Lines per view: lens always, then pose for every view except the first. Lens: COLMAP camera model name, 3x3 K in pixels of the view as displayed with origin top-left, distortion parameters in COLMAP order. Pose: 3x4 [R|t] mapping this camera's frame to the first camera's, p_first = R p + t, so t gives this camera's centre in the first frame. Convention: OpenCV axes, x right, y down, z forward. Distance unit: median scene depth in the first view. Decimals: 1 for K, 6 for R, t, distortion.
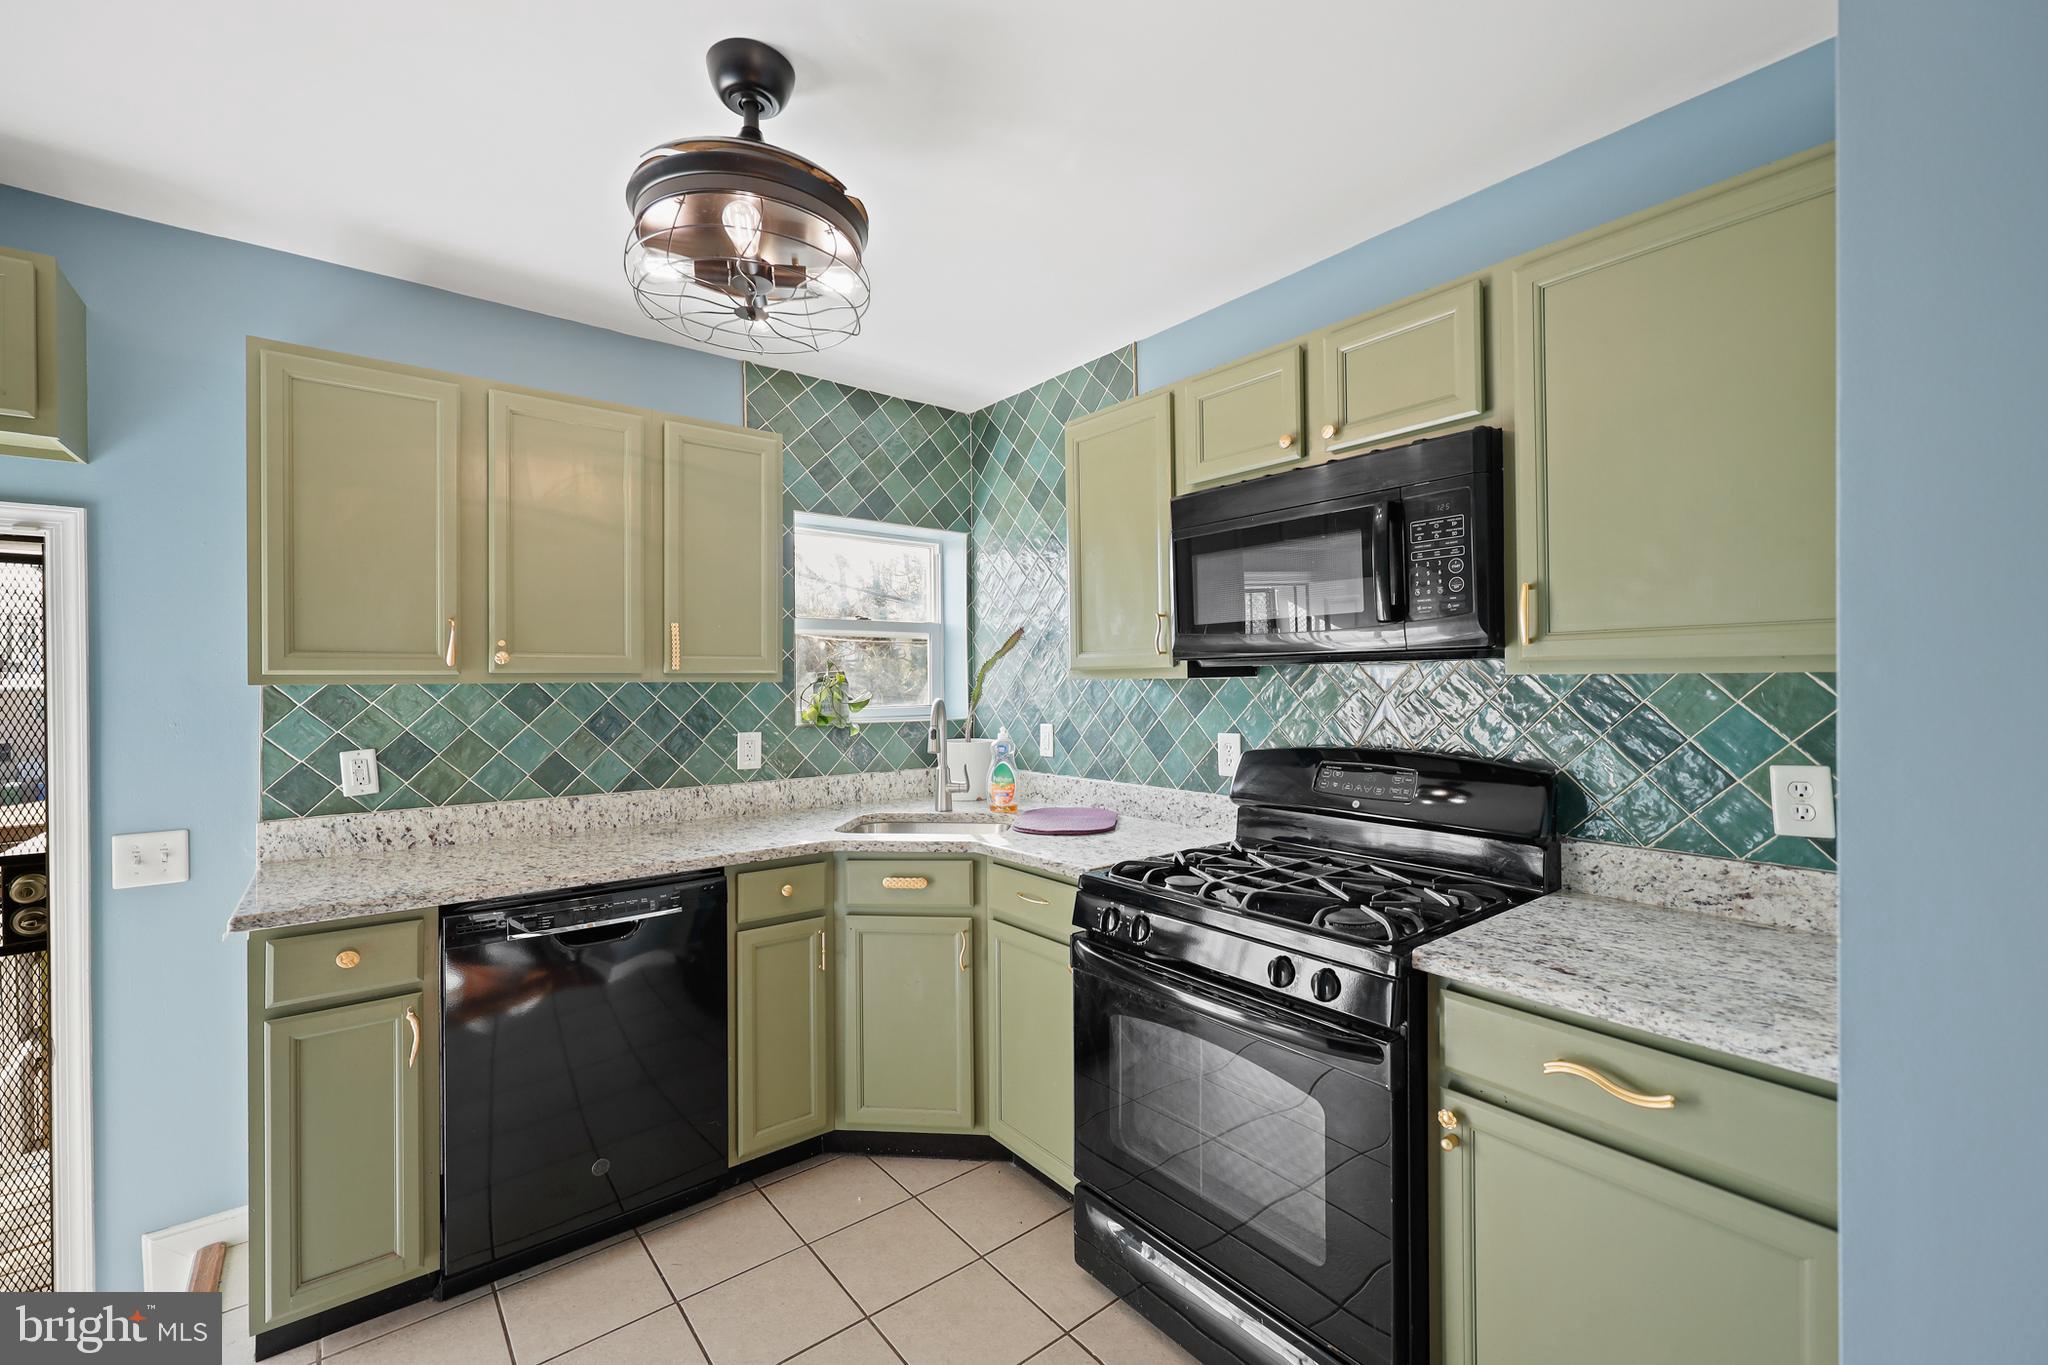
lens RADIAL K [[833.5, 0, 1023.3], [0, 833.5, 670.5], [0, 0, 1]] dist [-0.006850, 0.000139]
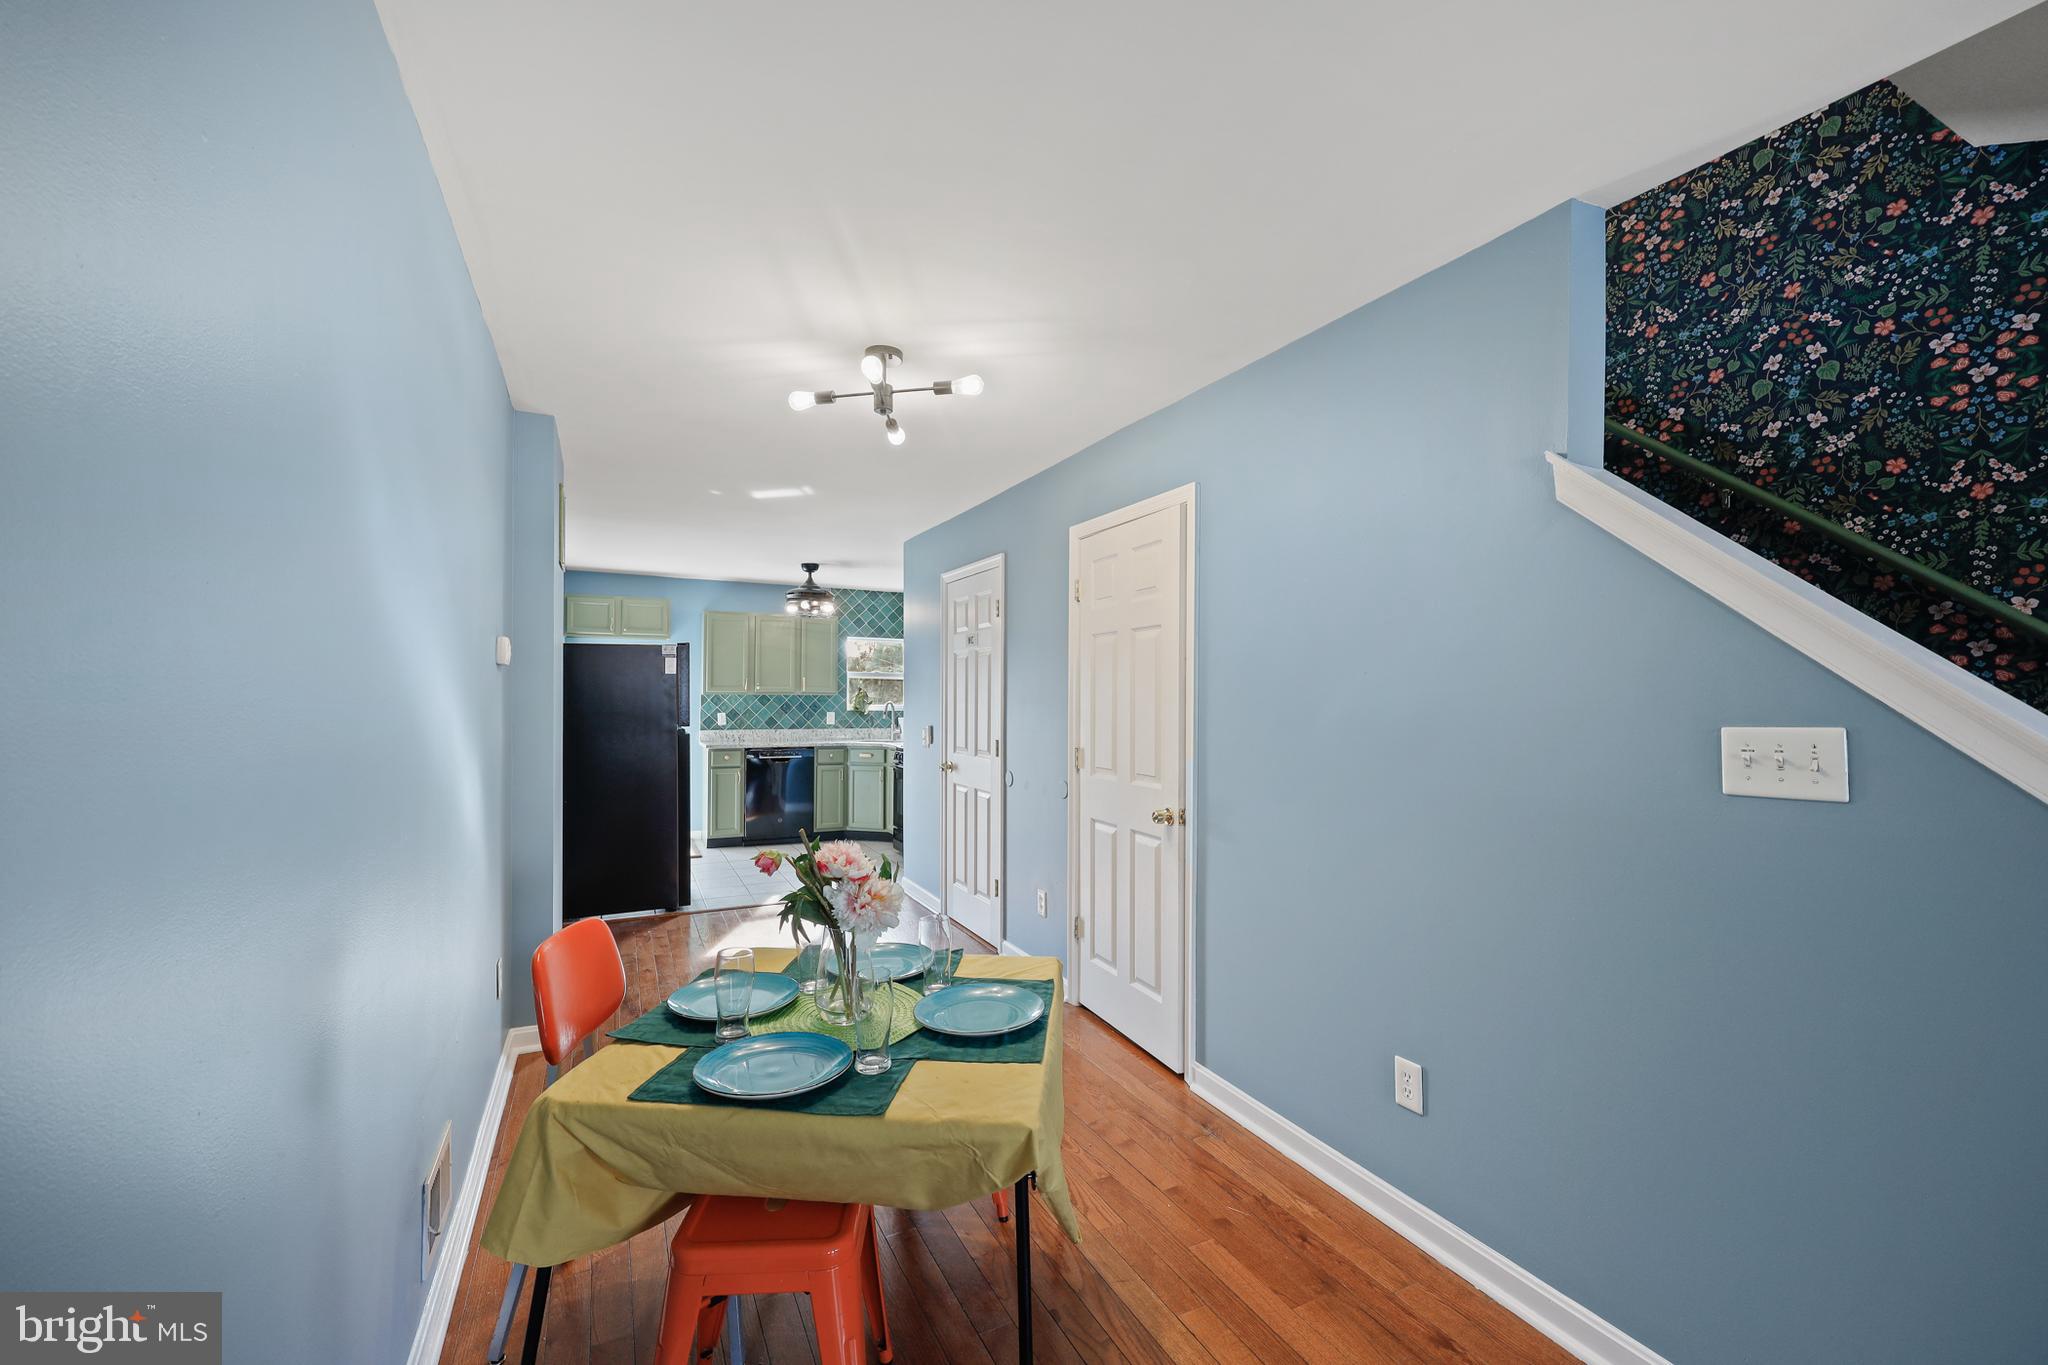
lens RADIAL K [[833.5, 0, 1023.3], [0, 833.5, 670.5], [0, 0, 1]] dist [-0.006850, 0.000139]
pose [[0.975396, 0.003306, -0.220437, 1.221662], [-0.008032, 0.999757, -0.020545, -0.023194], [0.220315, 0.021810, 0.975185, -2.149652]]
